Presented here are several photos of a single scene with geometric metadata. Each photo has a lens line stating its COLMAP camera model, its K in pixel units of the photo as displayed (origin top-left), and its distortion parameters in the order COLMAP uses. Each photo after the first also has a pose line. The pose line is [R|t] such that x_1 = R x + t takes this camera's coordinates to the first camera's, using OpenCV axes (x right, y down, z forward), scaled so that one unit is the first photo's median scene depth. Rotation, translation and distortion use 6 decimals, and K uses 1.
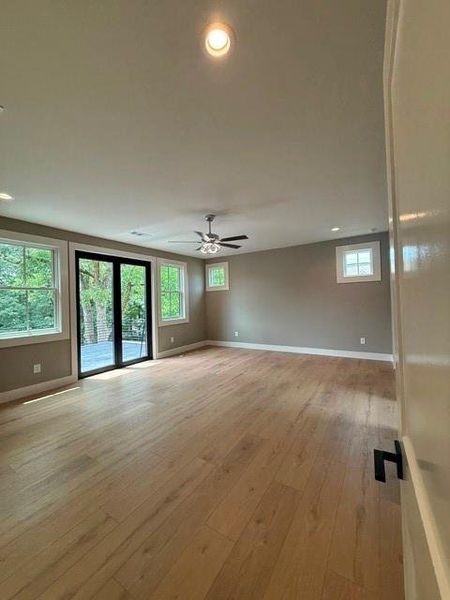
lens RADIAL K [[245.6, 0, 225.2], [0, 245.6, 300.5], [0, 0, 1]] dist [-0.001734, 0.000207]
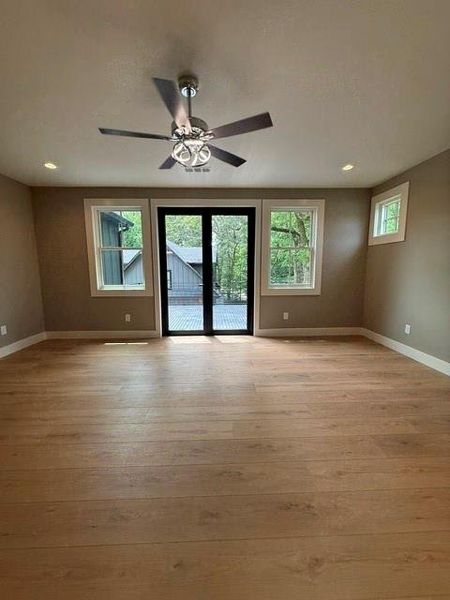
lens RADIAL K [[245.6, 0, 205.4], [0, 245.6, 295.8], [0, 0, 1]] dist [-0.001734, 0.000207]
pose [[0.551632, 0.128251, -0.824168, 0.272847], [-0.008905, 0.988957, 0.147934, -0.002457], [0.834040, -0.074266, 0.546683, 0.474197]]
